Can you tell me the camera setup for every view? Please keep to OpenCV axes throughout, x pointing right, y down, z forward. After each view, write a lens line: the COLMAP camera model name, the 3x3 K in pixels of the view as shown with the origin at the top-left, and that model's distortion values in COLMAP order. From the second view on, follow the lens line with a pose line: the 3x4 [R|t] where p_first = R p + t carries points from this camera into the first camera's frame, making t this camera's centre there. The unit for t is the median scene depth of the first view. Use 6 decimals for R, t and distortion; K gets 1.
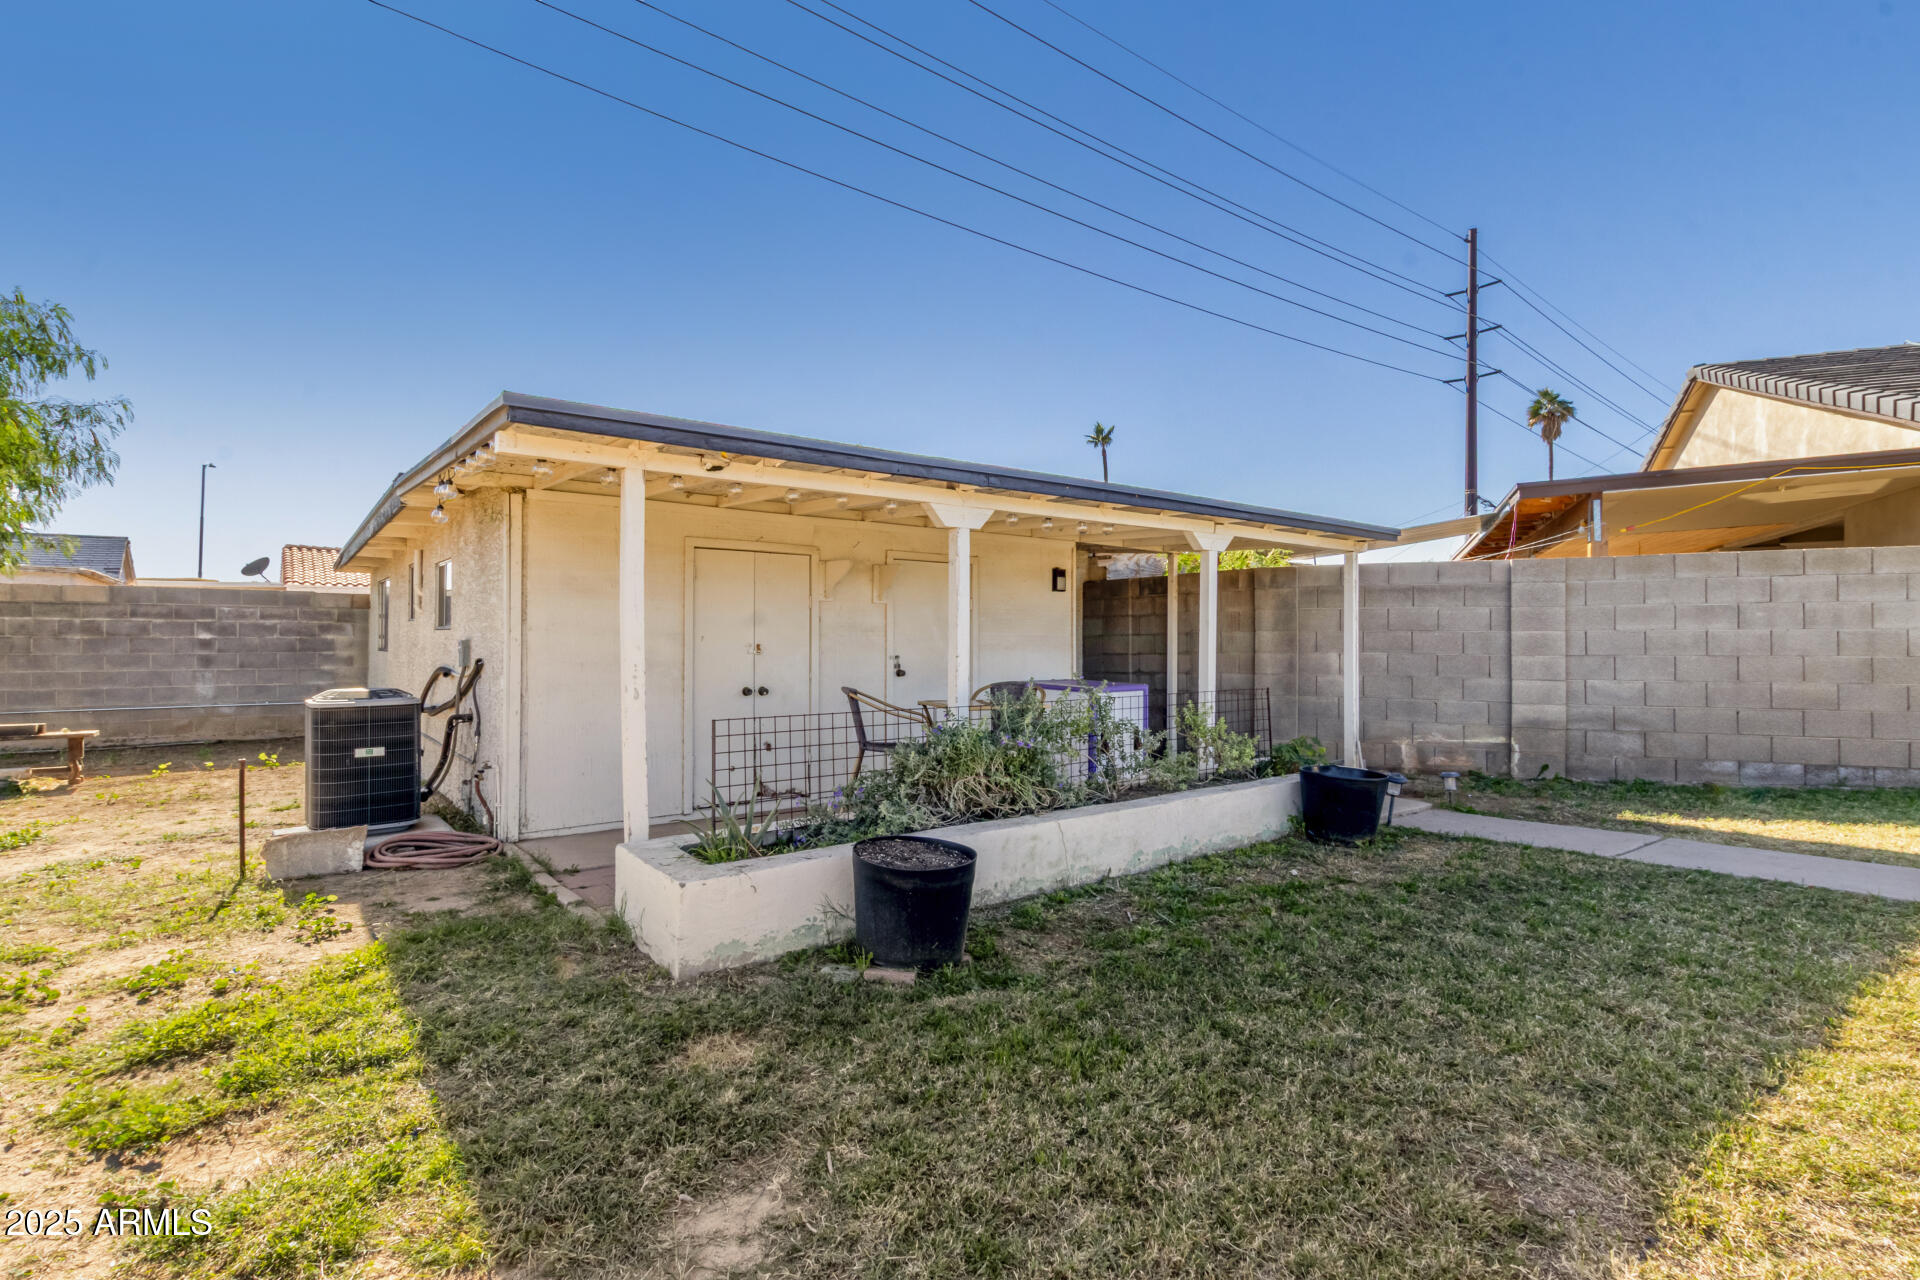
lens RADIAL K [[900.2, 0, 965.5], [0, 900.2, 646.8], [0, 0, 1]] dist [0.008480, -0.001120]
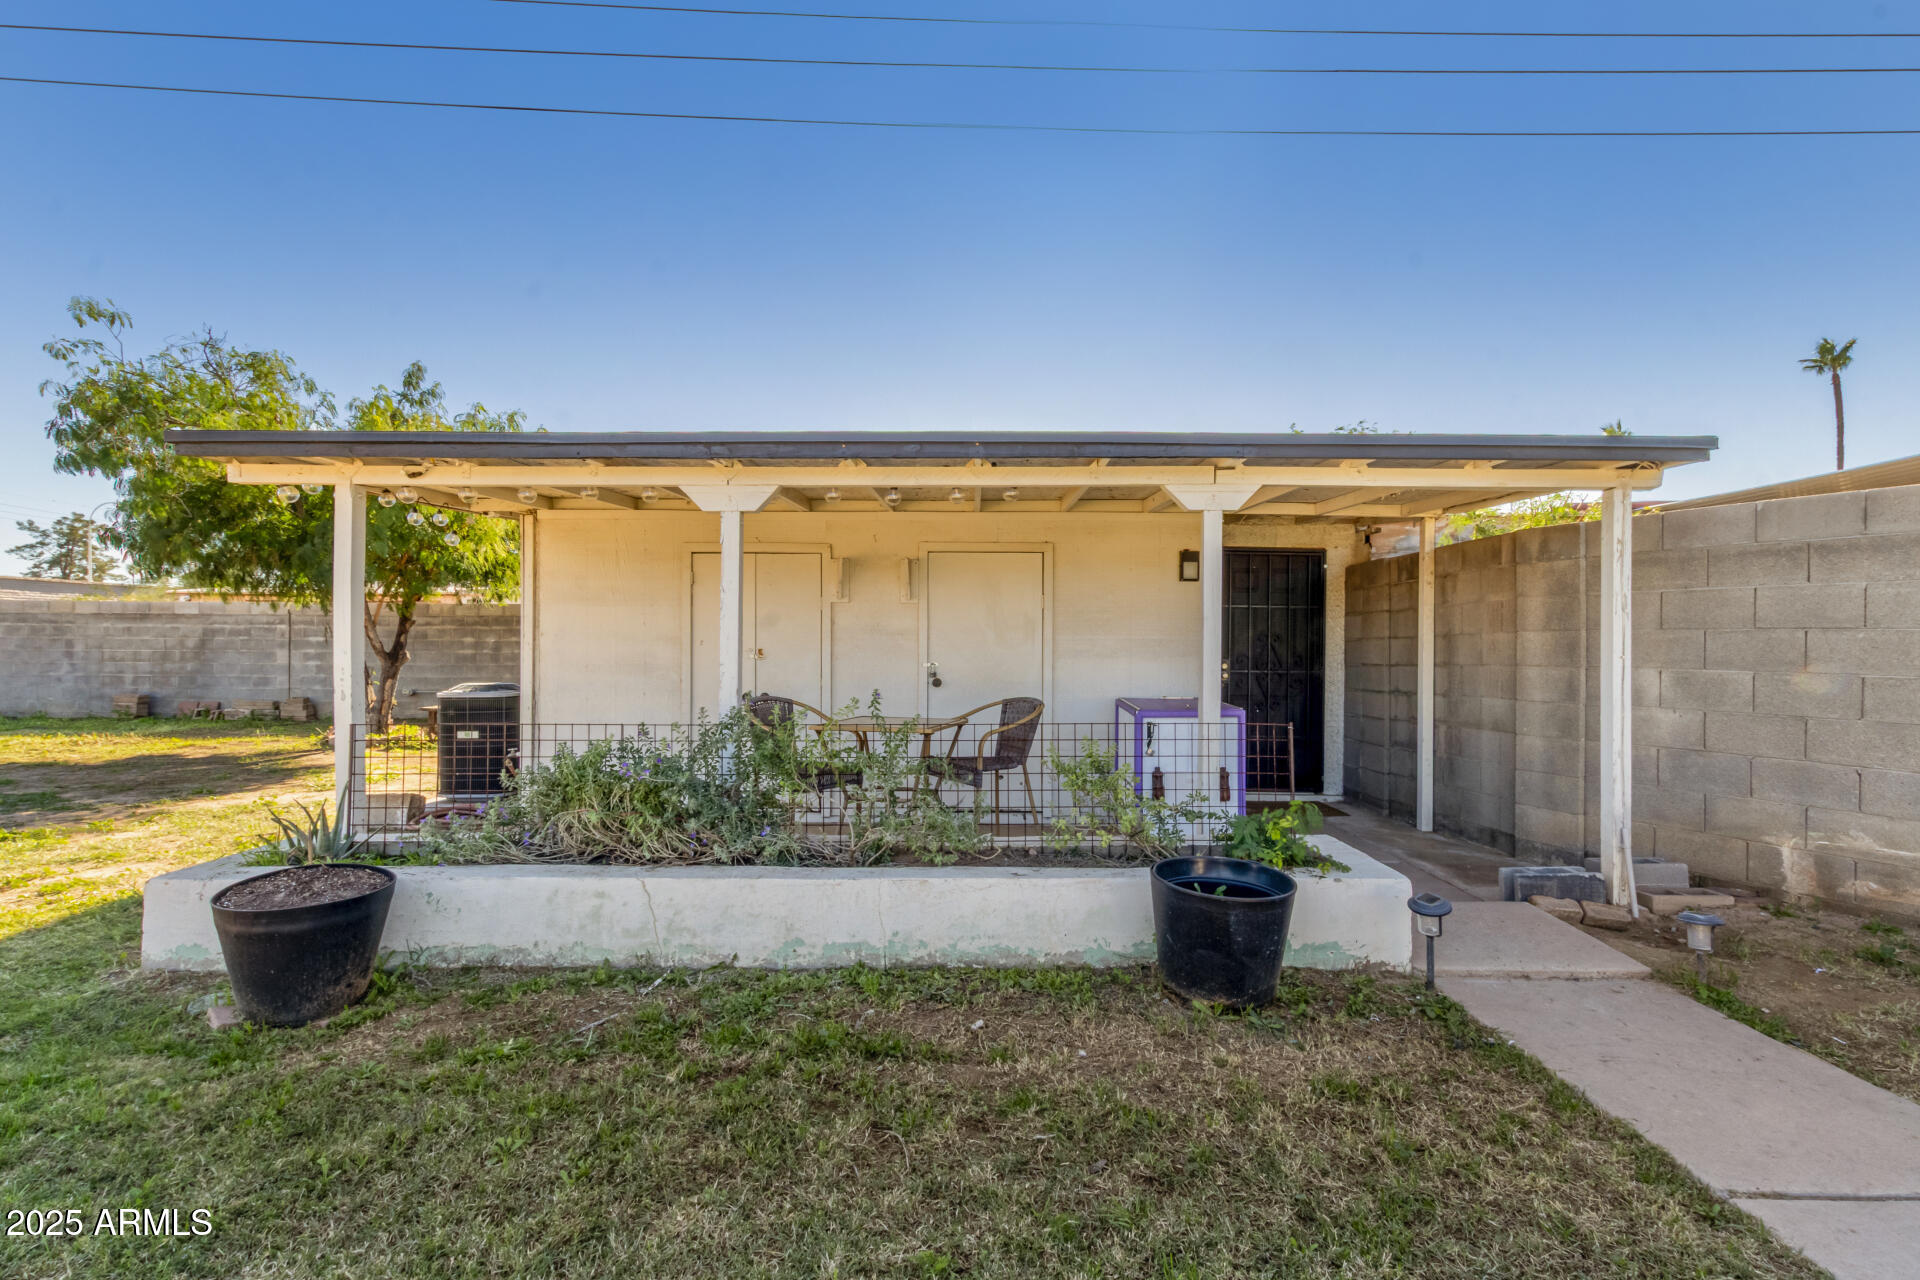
lens RADIAL K [[900.2, 0, 994.2], [0, 900.2, 640.8], [0, 0, 1]] dist [0.008480, -0.001120]
pose [[0.796042, -0.000569, -0.605241, 0.481216], [-0.006499, 0.999934, -0.009488, -0.003241], [0.605207, 0.011487, 0.795985, 0.333295]]
